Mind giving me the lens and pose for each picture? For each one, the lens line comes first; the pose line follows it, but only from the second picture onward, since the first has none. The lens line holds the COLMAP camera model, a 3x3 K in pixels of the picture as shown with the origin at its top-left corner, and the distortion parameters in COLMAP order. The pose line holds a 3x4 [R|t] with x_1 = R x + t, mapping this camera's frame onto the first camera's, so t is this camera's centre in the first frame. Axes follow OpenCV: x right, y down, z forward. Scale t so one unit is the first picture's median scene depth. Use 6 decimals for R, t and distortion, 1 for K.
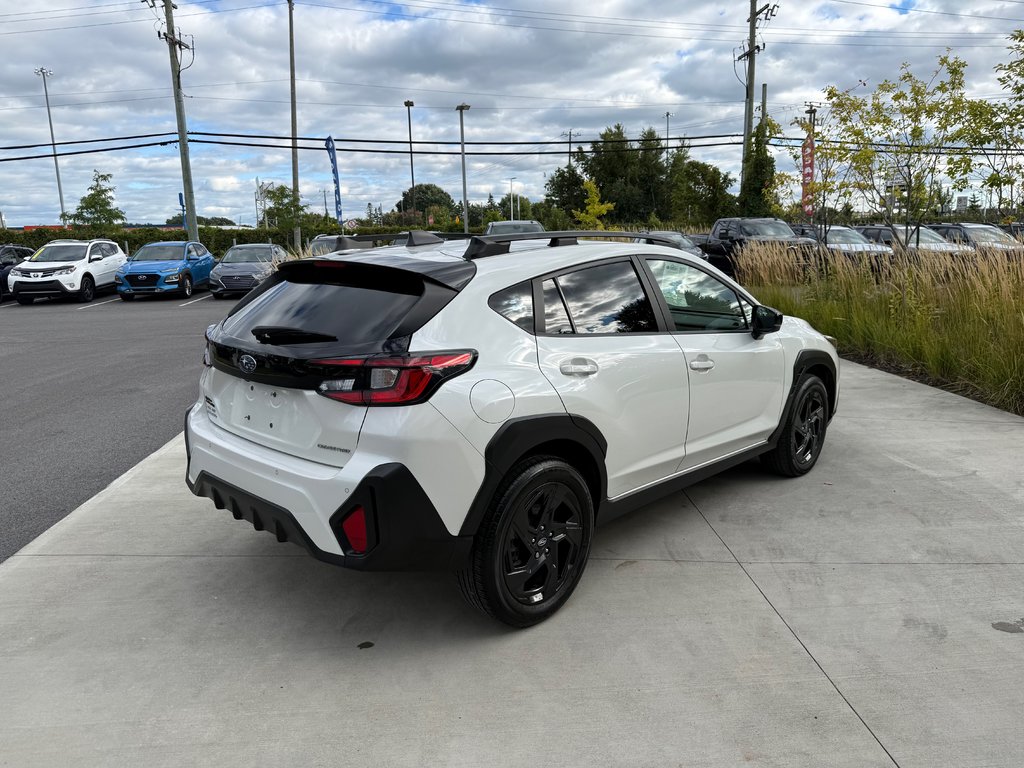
lens RADIAL K [[715.6, 0, 505.7], [0, 715.6, 404.2], [0, 0, 1]] dist [0.038729, -0.052360]
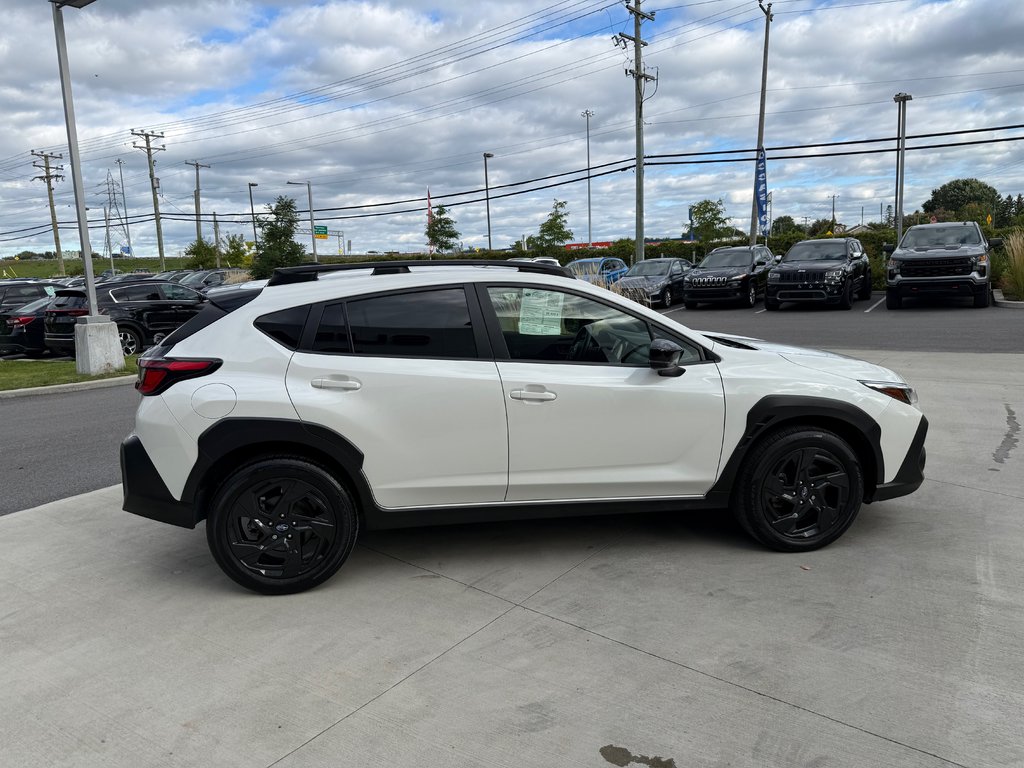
lens RADIAL K [[715.6, 0, 509.2], [0, 715.6, 386.8], [0, 0, 1]] dist [0.038729, -0.052360]
pose [[0.787239, 0.091191, -0.609868, 0.777358], [-0.112952, 0.993597, 0.002766, -0.060890], [0.606214, 0.066708, 0.792499, 0.200733]]
